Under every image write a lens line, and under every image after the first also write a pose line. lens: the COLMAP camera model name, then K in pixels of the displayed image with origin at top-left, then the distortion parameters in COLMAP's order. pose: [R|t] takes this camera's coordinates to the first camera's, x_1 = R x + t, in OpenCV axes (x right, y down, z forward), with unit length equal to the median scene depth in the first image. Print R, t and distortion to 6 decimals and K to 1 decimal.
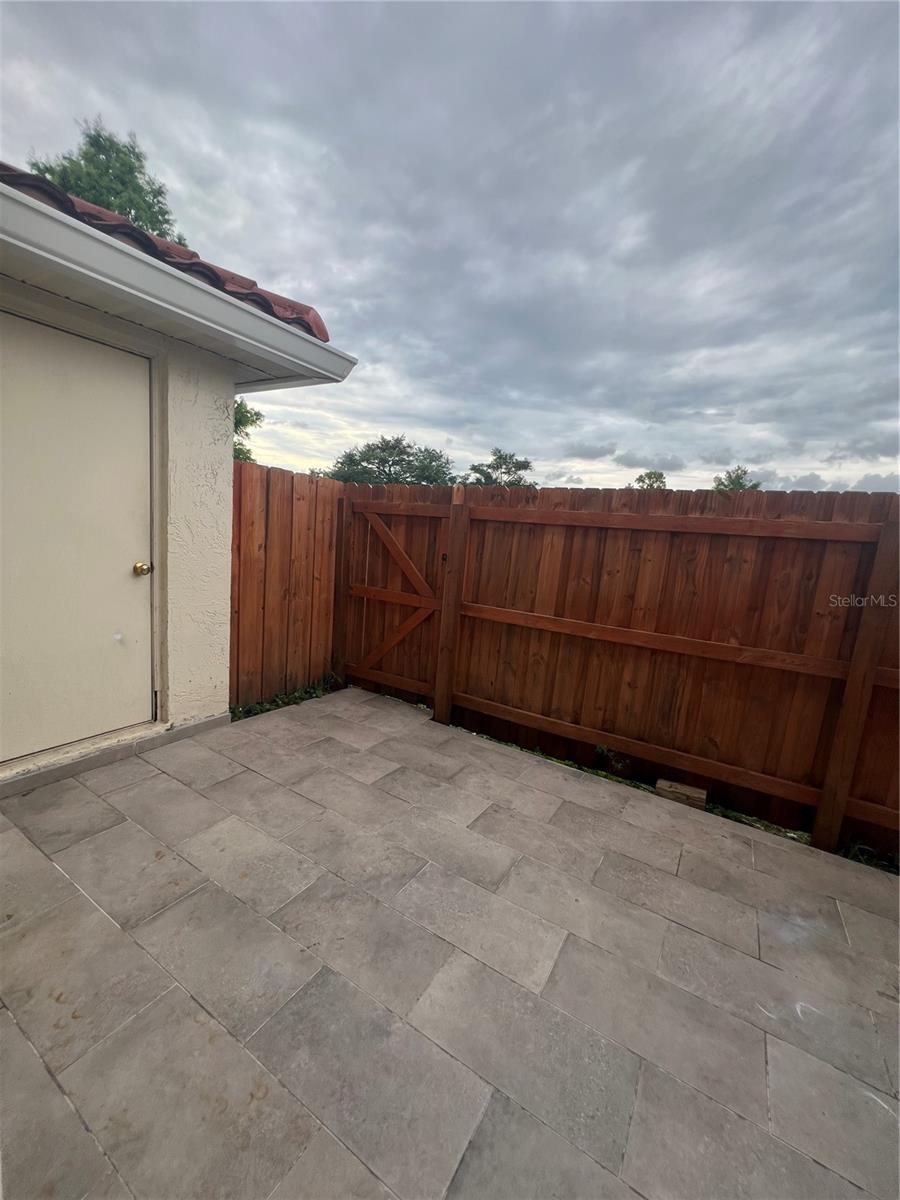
lens RADIAL K [[480.8, 0, 446.0], [0, 480.8, 601.9], [0, 0, 1]] dist [-0.001620, -0.000391]
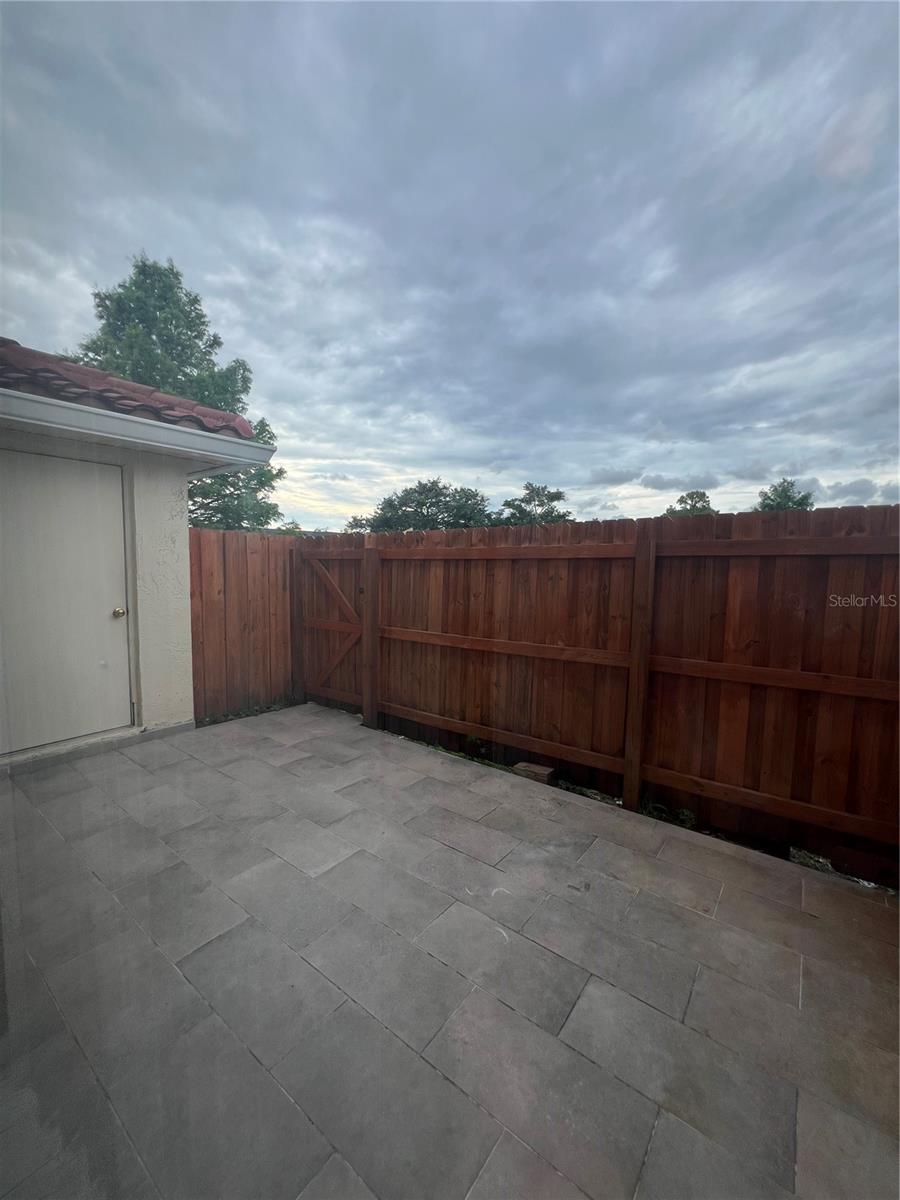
lens RADIAL K [[480.8, 0, 446.0], [0, 480.8, 601.9], [0, 0, 1]] dist [-0.001620, -0.000391]
pose [[0.992686, -0.059897, -0.104820, 0.374487], [0.051866, 0.995624, -0.077733, 0.048151], [0.109018, 0.071728, 0.991449, -0.228323]]
